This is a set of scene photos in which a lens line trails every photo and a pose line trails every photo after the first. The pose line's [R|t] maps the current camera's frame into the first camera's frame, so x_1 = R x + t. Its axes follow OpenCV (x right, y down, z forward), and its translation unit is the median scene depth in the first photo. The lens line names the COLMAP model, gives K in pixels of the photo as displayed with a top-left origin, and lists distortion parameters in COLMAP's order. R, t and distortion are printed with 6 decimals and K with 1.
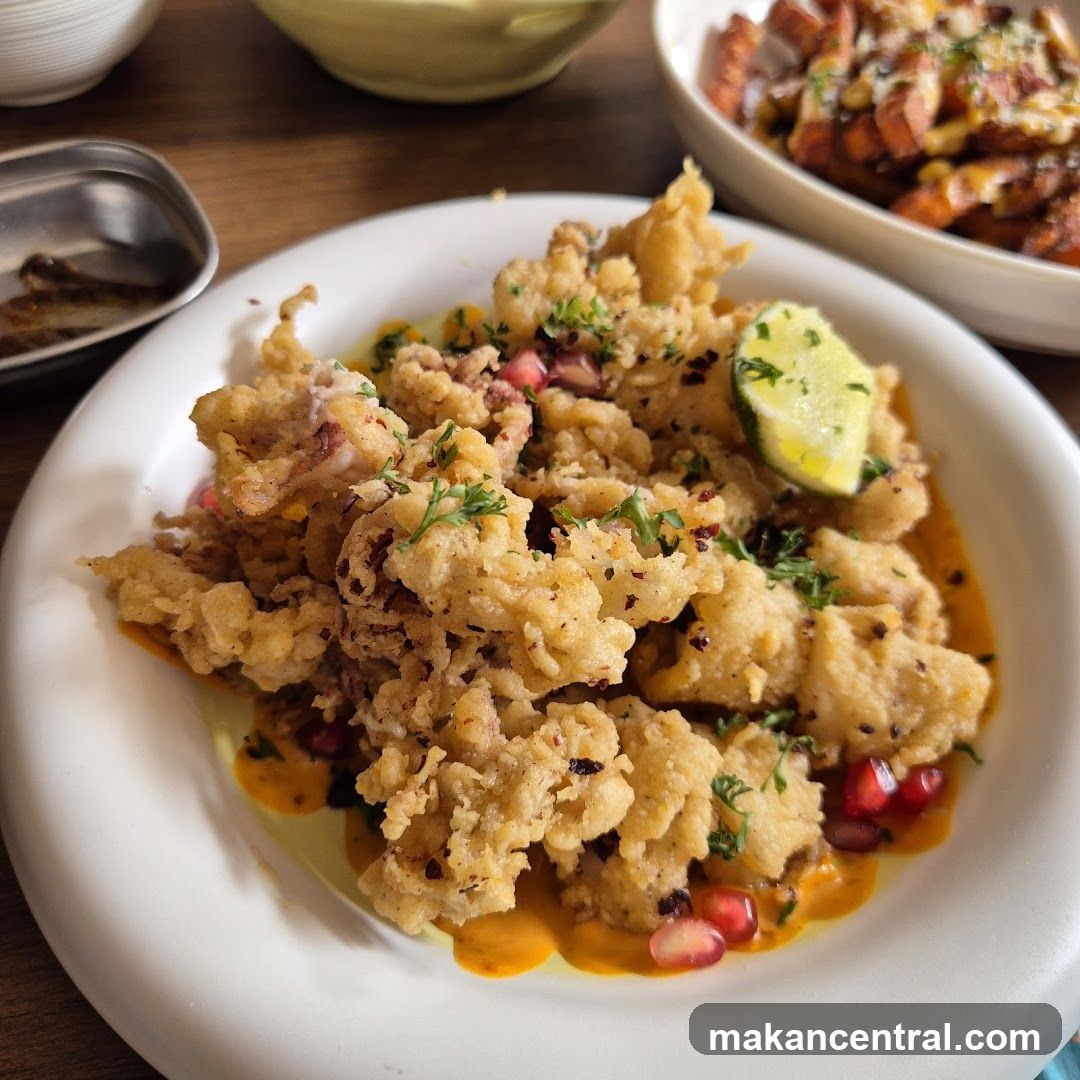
lens RADIAL K [[952.5, 0, 518.0], [0, 952.5, 539.9], [0, 0, 1]] dist [0.008393, -0.009293]
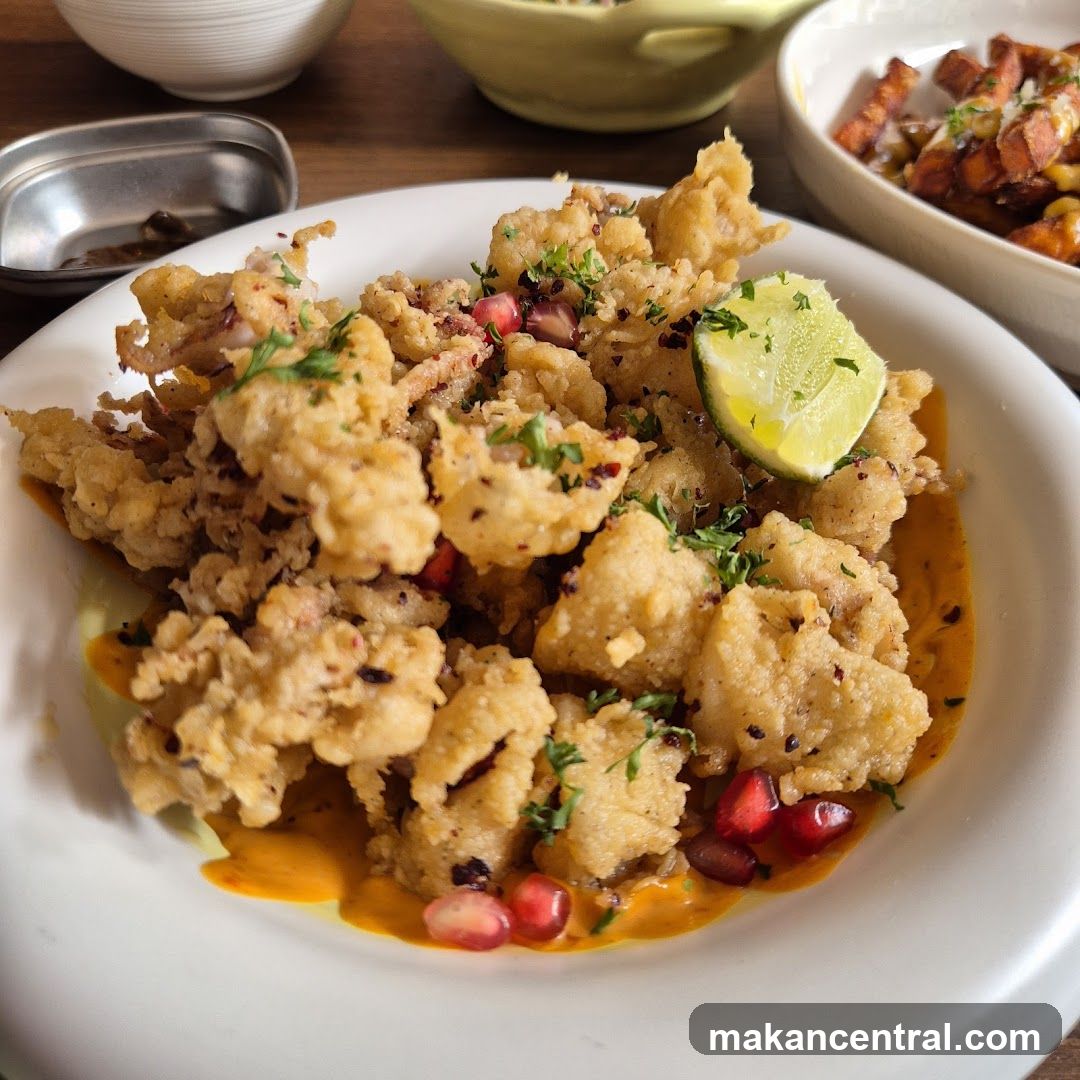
lens RADIAL K [[952.5, 0, 518.0], [0, 952.5, 539.9], [0, 0, 1]] dist [0.008393, -0.009293]
pose [[0.964759, 0.166577, -0.203695, 0.302583], [-0.186153, 0.979183, -0.080920, 0.137412], [0.185975, 0.115987, 0.975684, 0.127503]]
